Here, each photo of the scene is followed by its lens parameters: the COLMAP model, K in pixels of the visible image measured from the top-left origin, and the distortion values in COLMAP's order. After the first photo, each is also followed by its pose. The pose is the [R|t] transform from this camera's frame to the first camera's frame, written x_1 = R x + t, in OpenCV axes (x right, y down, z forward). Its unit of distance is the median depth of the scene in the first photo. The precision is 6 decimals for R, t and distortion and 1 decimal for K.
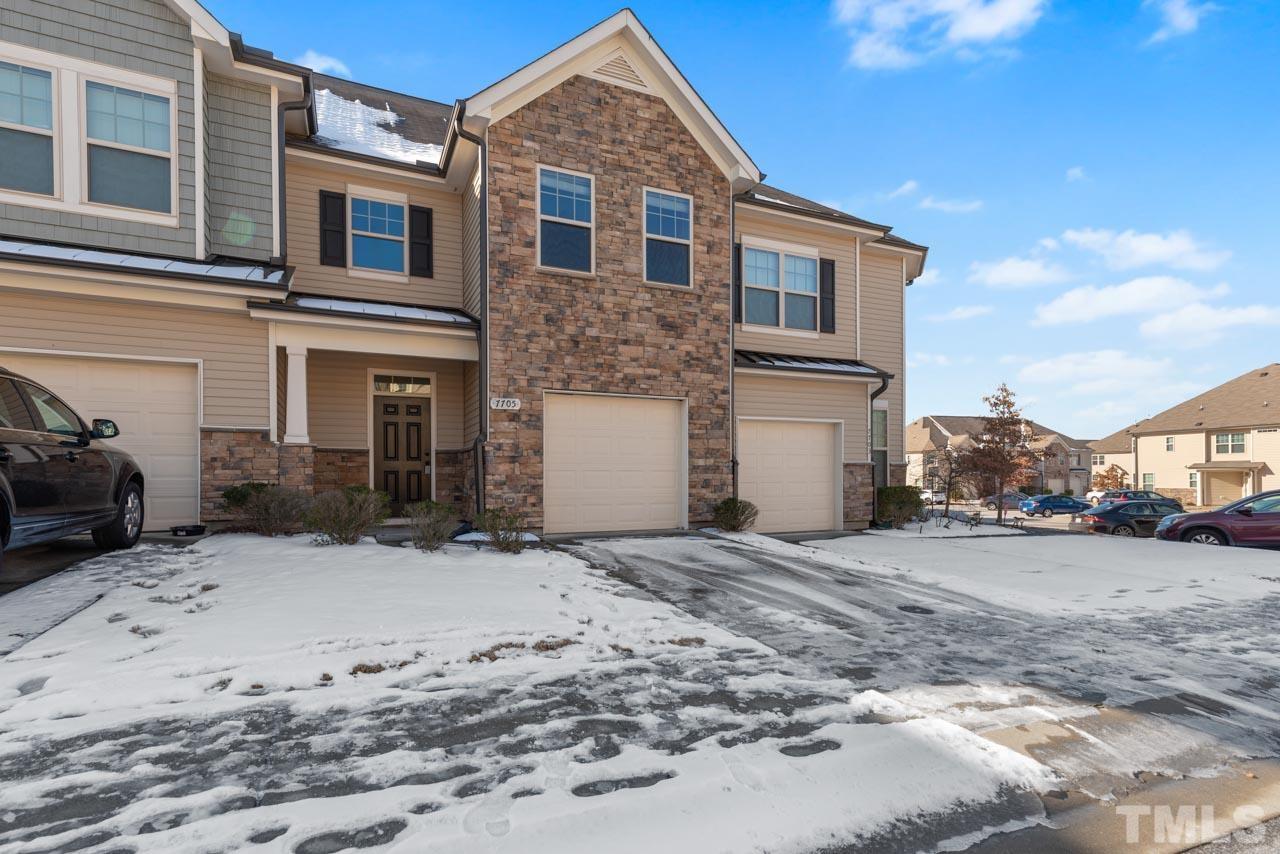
lens RADIAL K [[622.2, 0, 639.7], [0, 622.2, 444.2], [0, 0, 1]] dist [0.023303, 0.000358]
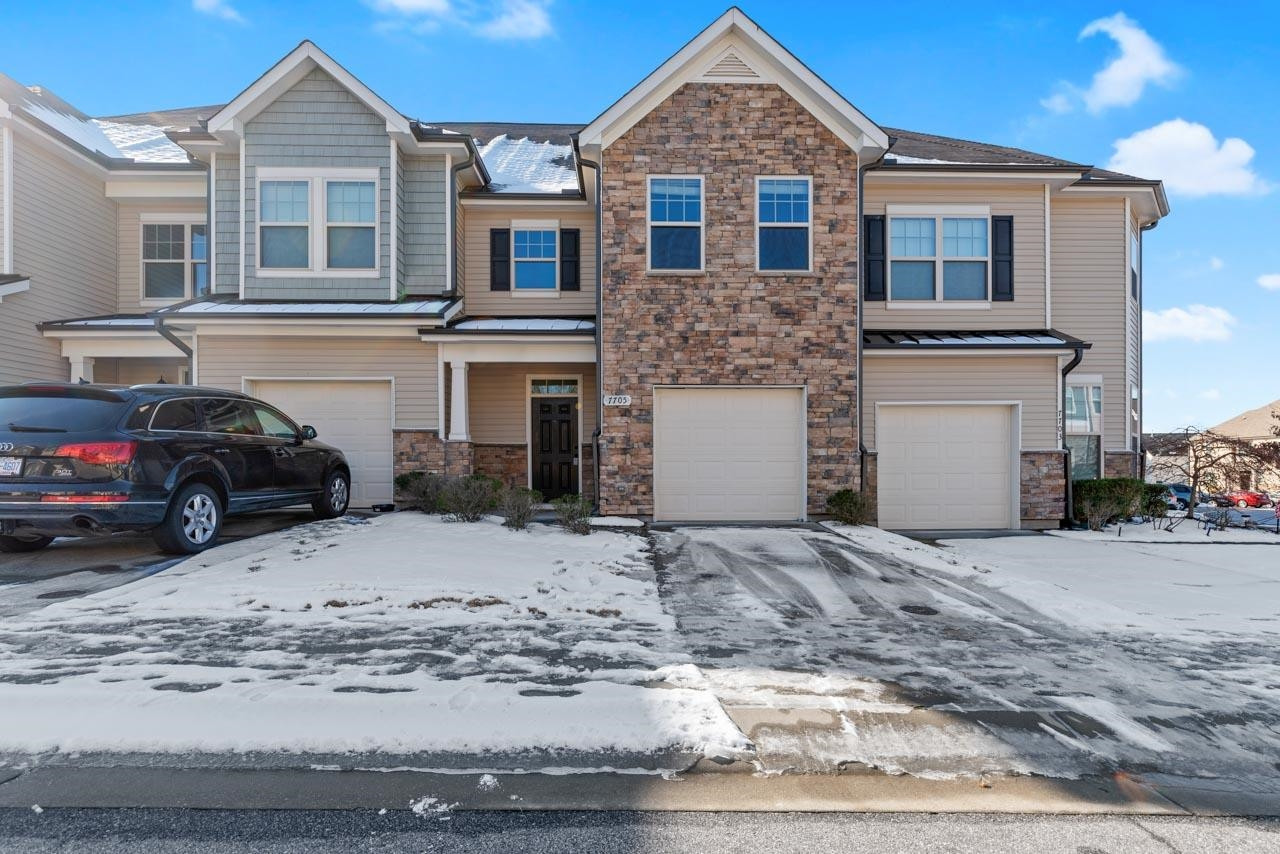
lens RADIAL K [[636.2, 0, 647.5], [0, 636.2, 436.2], [0, 0, 1]] dist [0.001590, -0.000010]
pose [[0.921039, -0.020659, -0.388923, 0.240829], [0.020560, 0.999779, -0.004418, 0.003626], [0.388928, -0.003927, 0.921260, -0.006025]]
